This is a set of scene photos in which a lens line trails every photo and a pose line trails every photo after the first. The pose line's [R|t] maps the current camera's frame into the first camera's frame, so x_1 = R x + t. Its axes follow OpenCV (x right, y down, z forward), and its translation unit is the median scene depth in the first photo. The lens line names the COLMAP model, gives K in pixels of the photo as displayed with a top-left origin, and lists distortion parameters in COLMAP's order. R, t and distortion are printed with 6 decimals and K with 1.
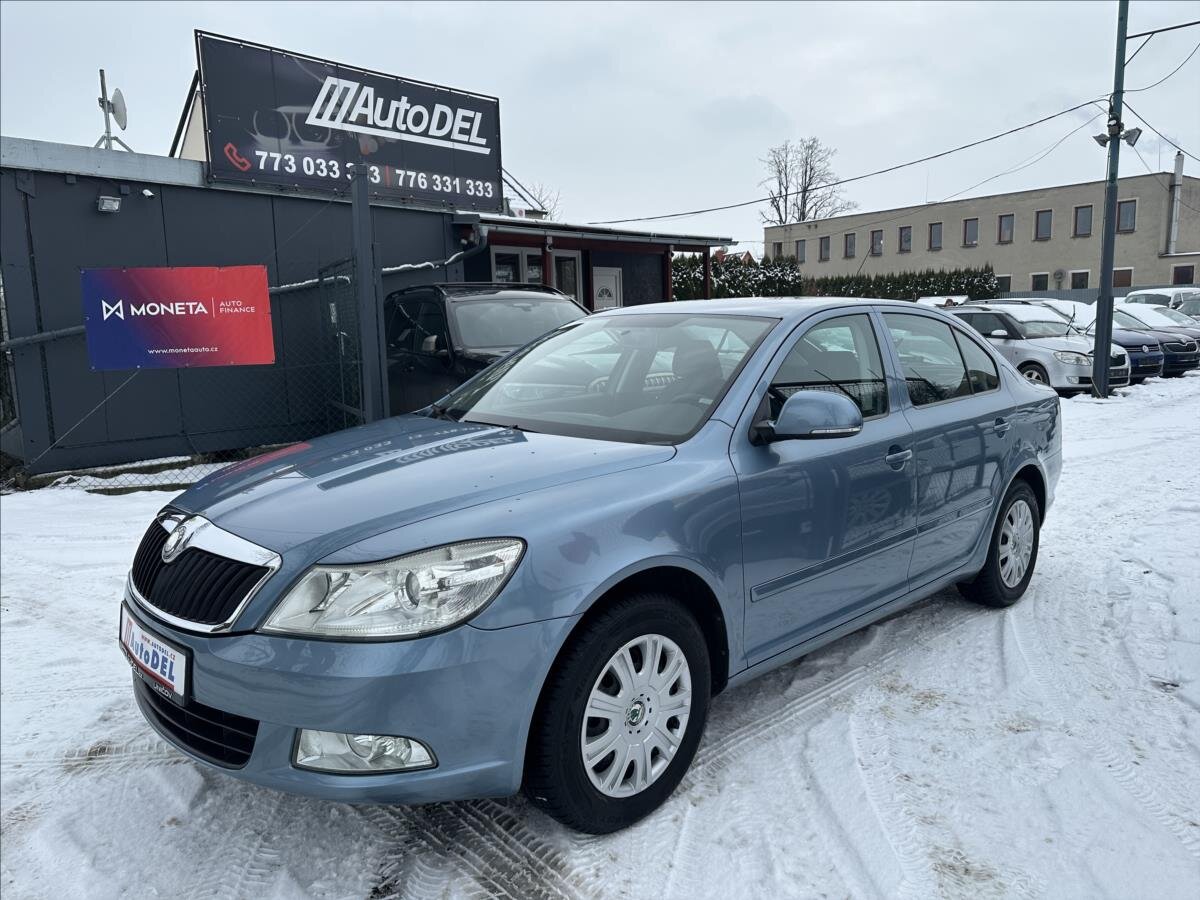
lens RADIAL K [[870.3, 0, 598.8], [0, 870.3, 450.4], [0, 0, 1]] dist [0.033635, -0.049944]
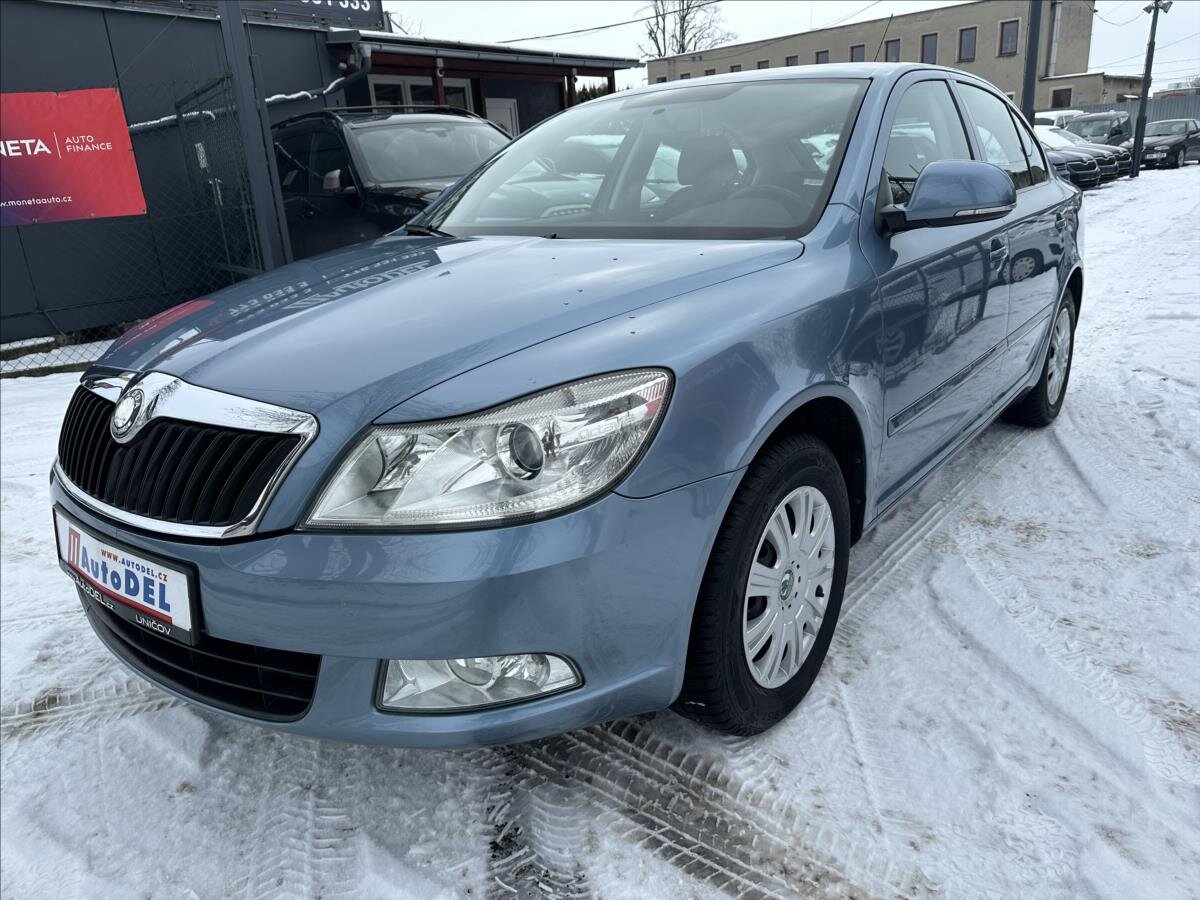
lens RADIAL K [[896.2, 0, 635.3], [0, 896.2, 466.7], [0, 0, 1]] dist [0.022213, -0.040940]
pose [[0.987586, -0.085858, 0.131538, -0.190387], [0.061029, 0.981340, 0.182336, 0.042537], [-0.144738, -0.172045, 0.974398, 0.256005]]
